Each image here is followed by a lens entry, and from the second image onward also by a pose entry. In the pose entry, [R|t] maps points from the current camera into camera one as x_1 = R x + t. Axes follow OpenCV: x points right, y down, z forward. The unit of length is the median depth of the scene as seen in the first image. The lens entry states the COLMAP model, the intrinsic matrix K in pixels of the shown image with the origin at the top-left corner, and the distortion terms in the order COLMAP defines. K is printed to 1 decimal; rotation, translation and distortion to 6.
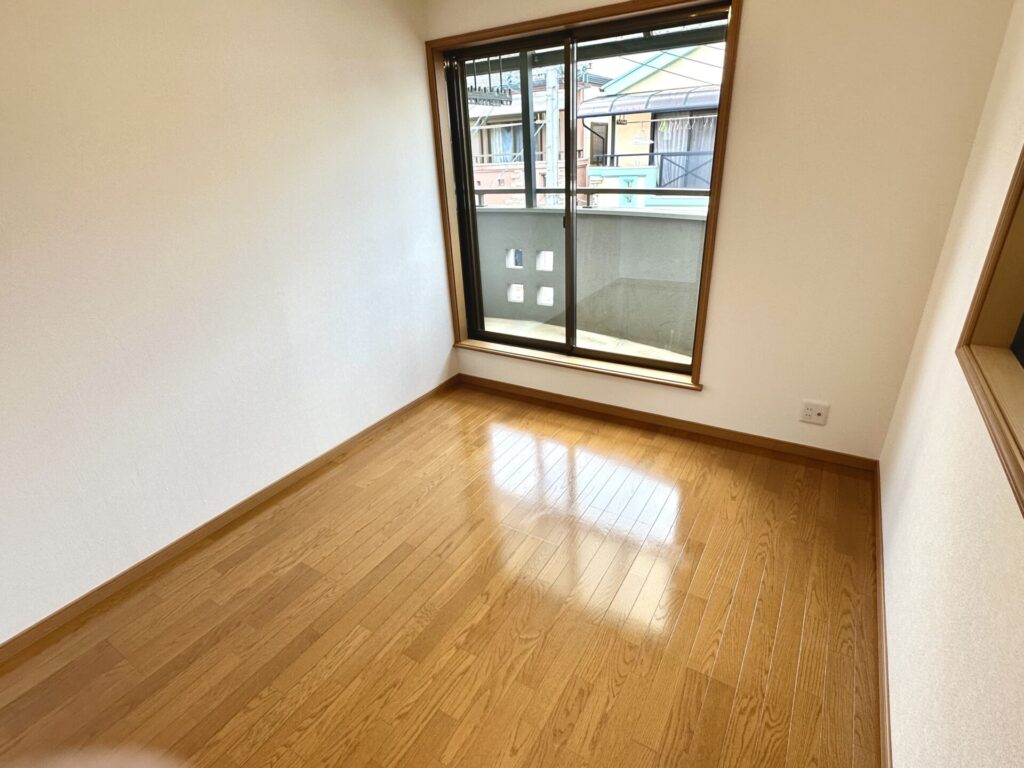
lens RADIAL K [[513.9, 0, 512.9], [0, 513.9, 387.7], [0, 0, 1]] dist [-0.000136, 0.000998]
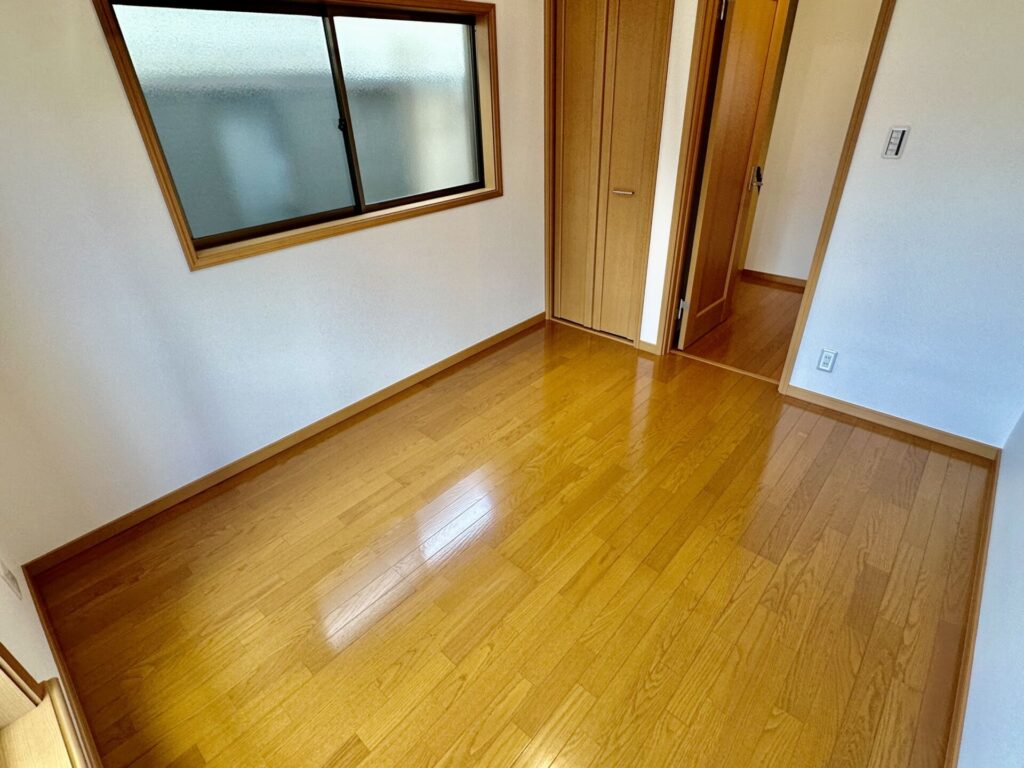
lens RADIAL K [[514.4, 0, 510.6], [0, 514.4, 380.5], [0, 0, 1]] dist [-0.001750, -0.001191]
pose [[-0.980303, -0.023246, 0.196127, -0.158881], [0.147145, 0.576417, 0.803798, -0.677553], [-0.131736, 0.816825, -0.561643, 1.485716]]
